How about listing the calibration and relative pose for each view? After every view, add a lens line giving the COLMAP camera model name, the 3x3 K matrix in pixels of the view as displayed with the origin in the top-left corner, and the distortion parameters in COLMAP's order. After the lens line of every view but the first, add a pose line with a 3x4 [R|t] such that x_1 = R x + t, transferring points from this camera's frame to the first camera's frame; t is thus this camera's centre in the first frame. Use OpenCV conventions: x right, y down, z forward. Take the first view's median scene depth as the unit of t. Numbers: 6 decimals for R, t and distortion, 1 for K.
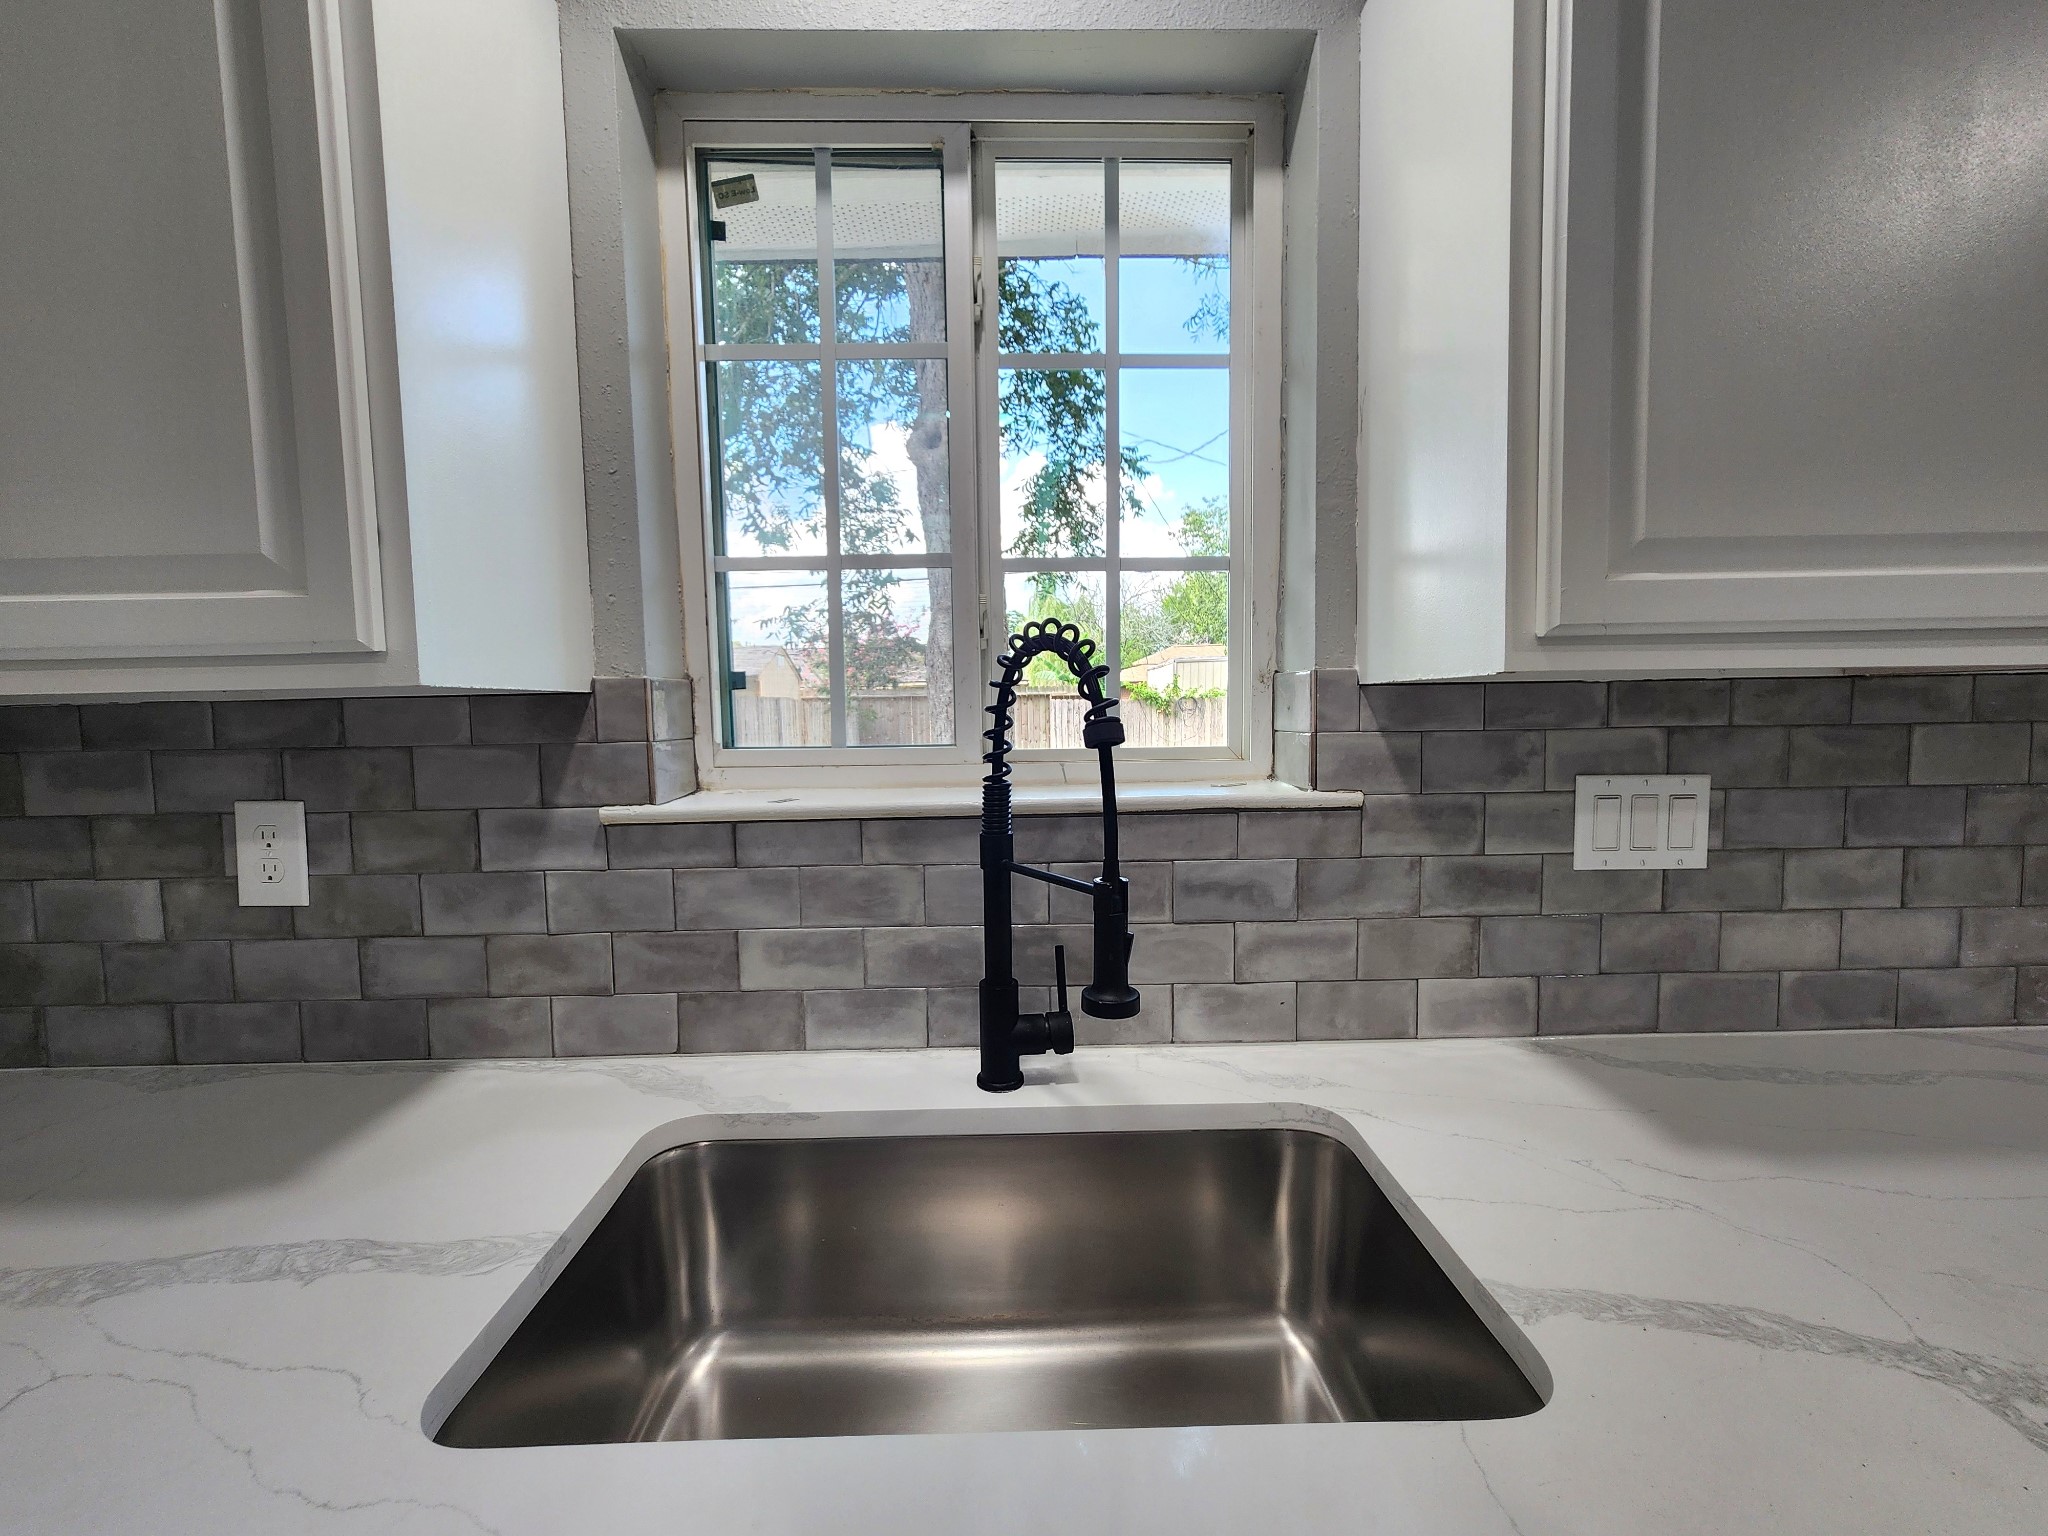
lens RADIAL K [[845.3, 0, 1028.7], [0, 845.3, 761.3], [0, 0, 1]] dist [-0.003975, 0.001180]
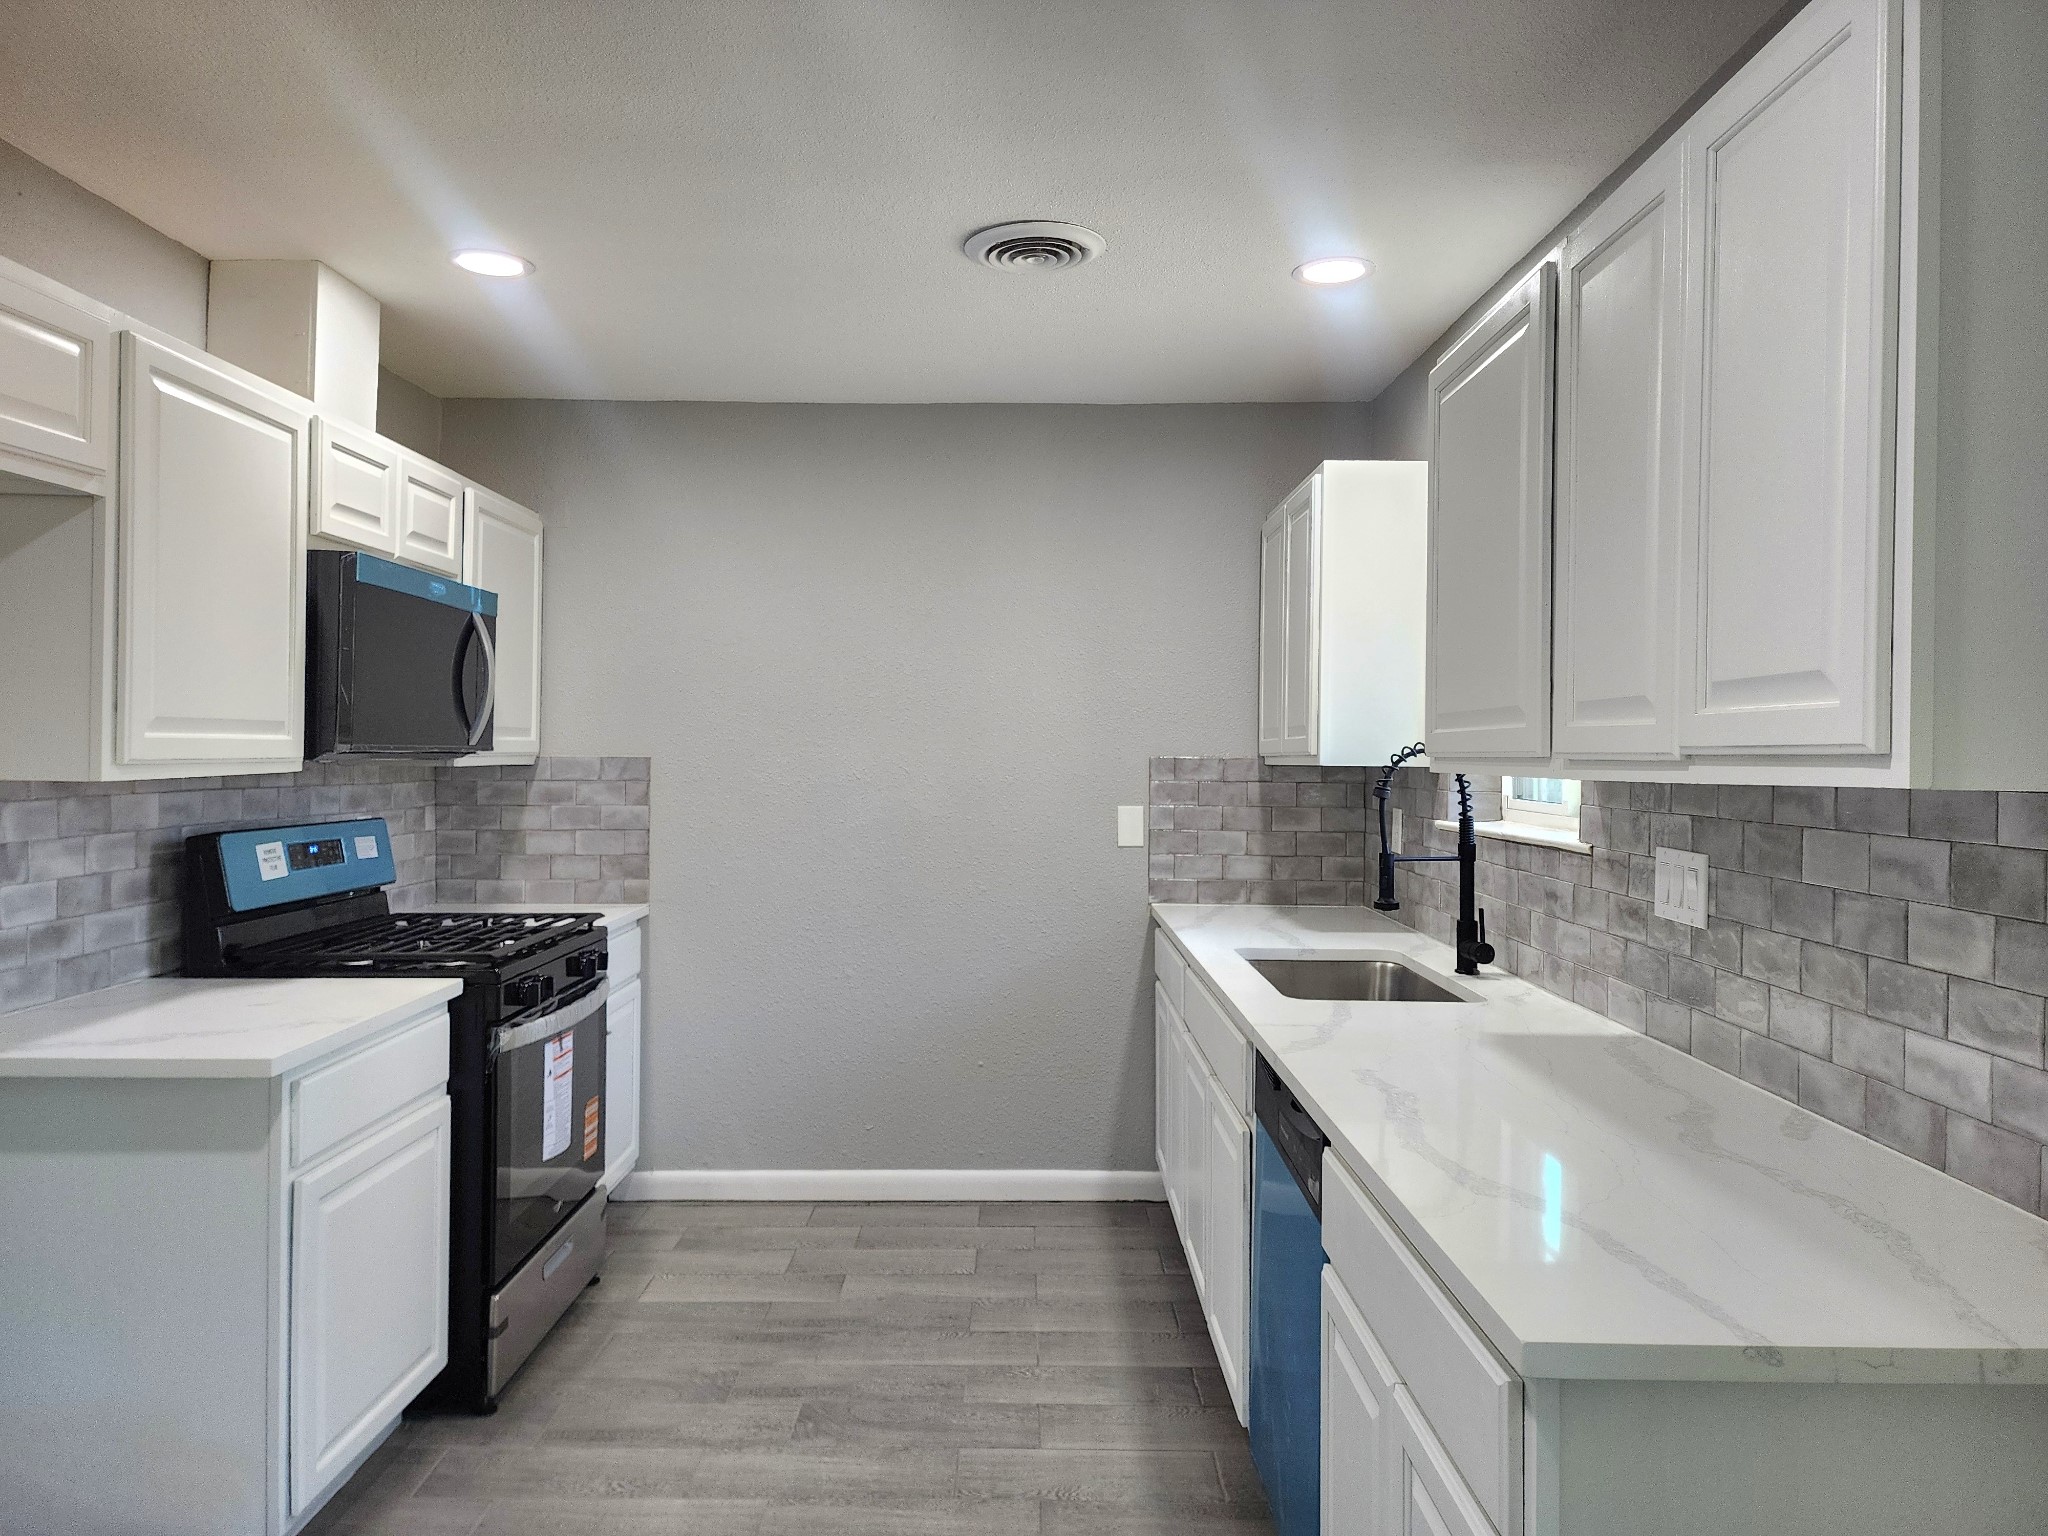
lens RADIAL K [[1373.4, 0, 1016.5], [0, 1373.4, 750.0], [0, 0, 1]] dist [0.066984, -0.060948]
pose [[-0.022073, 0.015795, -0.999632, 2.922129], [-0.076205, 0.996940, 0.017435, -0.098922], [0.996848, 0.076562, -0.020802, -0.006304]]
